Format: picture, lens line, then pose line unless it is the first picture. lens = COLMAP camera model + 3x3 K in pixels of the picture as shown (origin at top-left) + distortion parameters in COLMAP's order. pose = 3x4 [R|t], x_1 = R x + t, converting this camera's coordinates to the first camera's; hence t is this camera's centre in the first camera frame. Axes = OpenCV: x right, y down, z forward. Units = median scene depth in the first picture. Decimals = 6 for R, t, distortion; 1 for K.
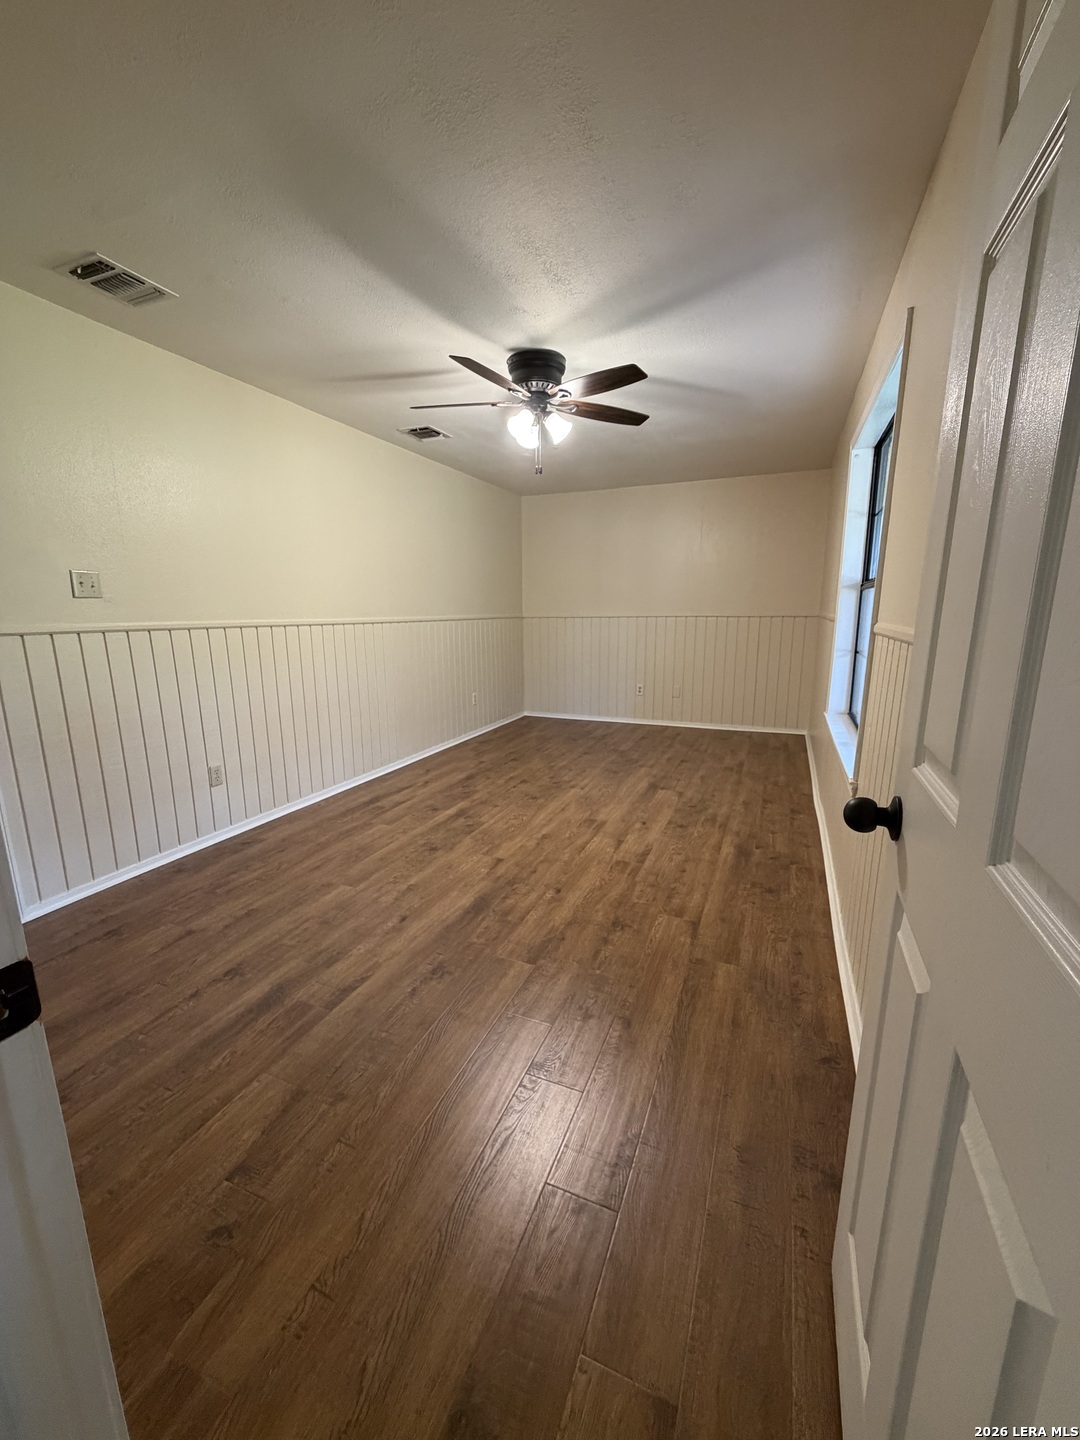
lens RADIAL K [[575.2, 0, 541.7], [0, 575.2, 726.5], [0, 0, 1]] dist [-0.001330, 0.000634]
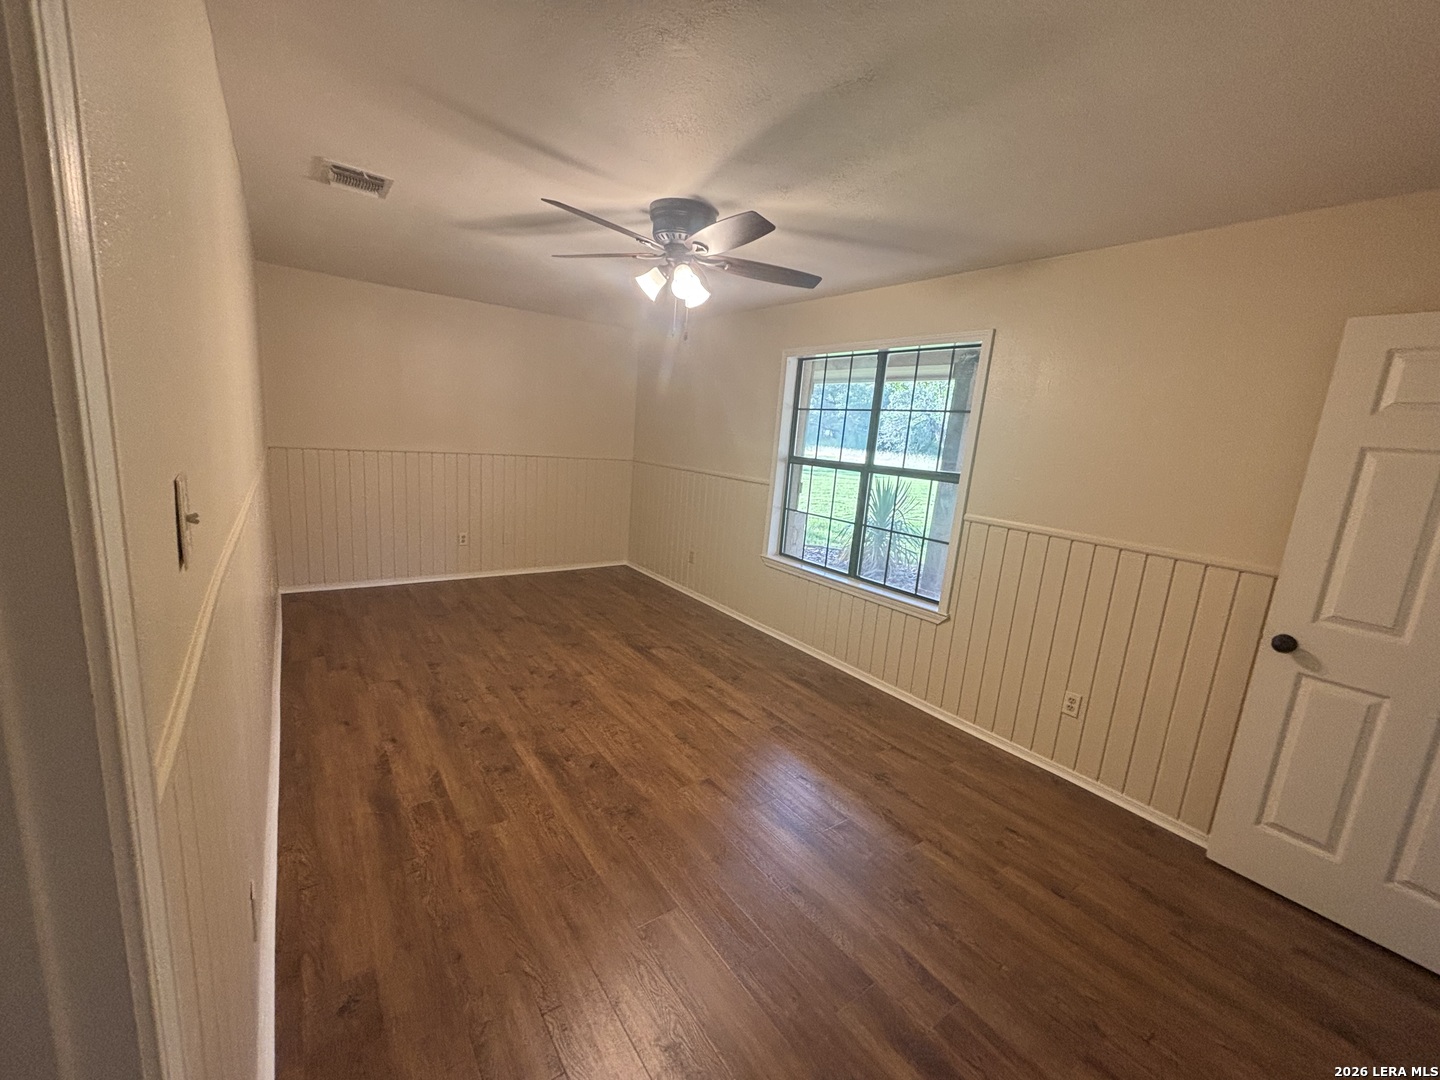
lens RADIAL K [[579.8, 0, 720.0], [0, 579.8, 537.9], [0, 0, 1]] dist [-0.001039, 0.001988]
pose [[0.513830, -0.112831, 0.850440, -0.707811], [0.093939, 0.992752, 0.074955, -0.184222], [-0.852733, 0.041375, 0.520706, 0.465399]]
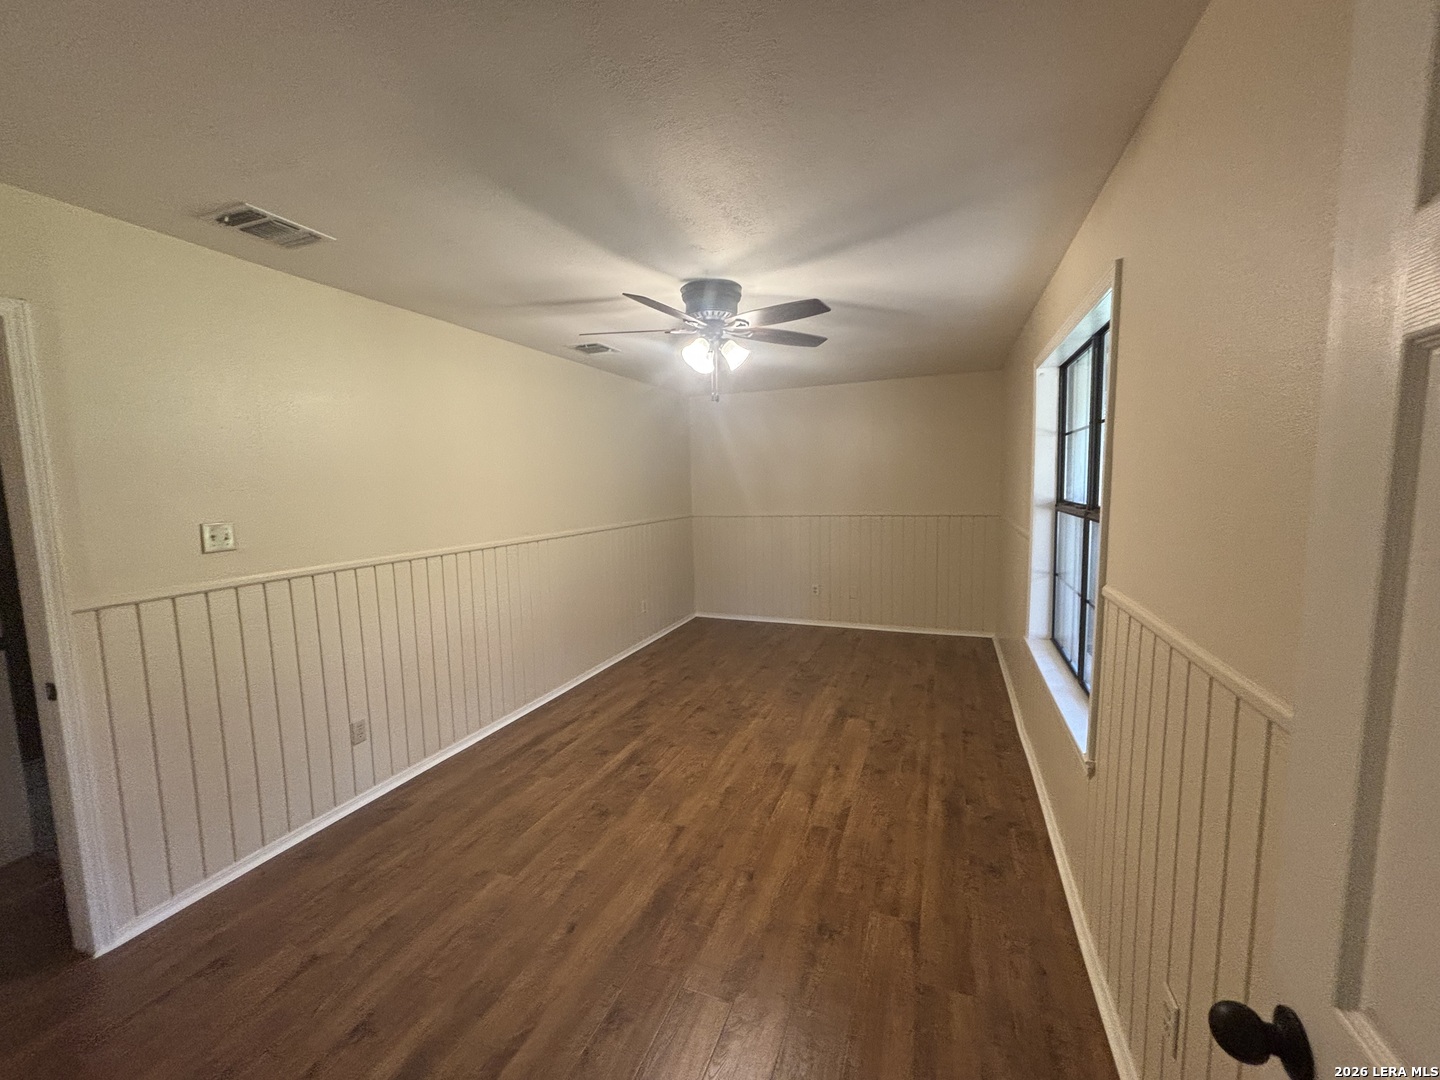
lens RADIAL K [[579.8, 0, 716.7], [0, 579.8, 538.2], [0, 0, 1]] dist [-0.001039, 0.001988]
pose [[0.999618, -0.018209, 0.020812, -0.025200], [0.020215, 0.994719, -0.100621, -0.109899], [-0.018870, 0.101003, 0.994707, 0.065375]]
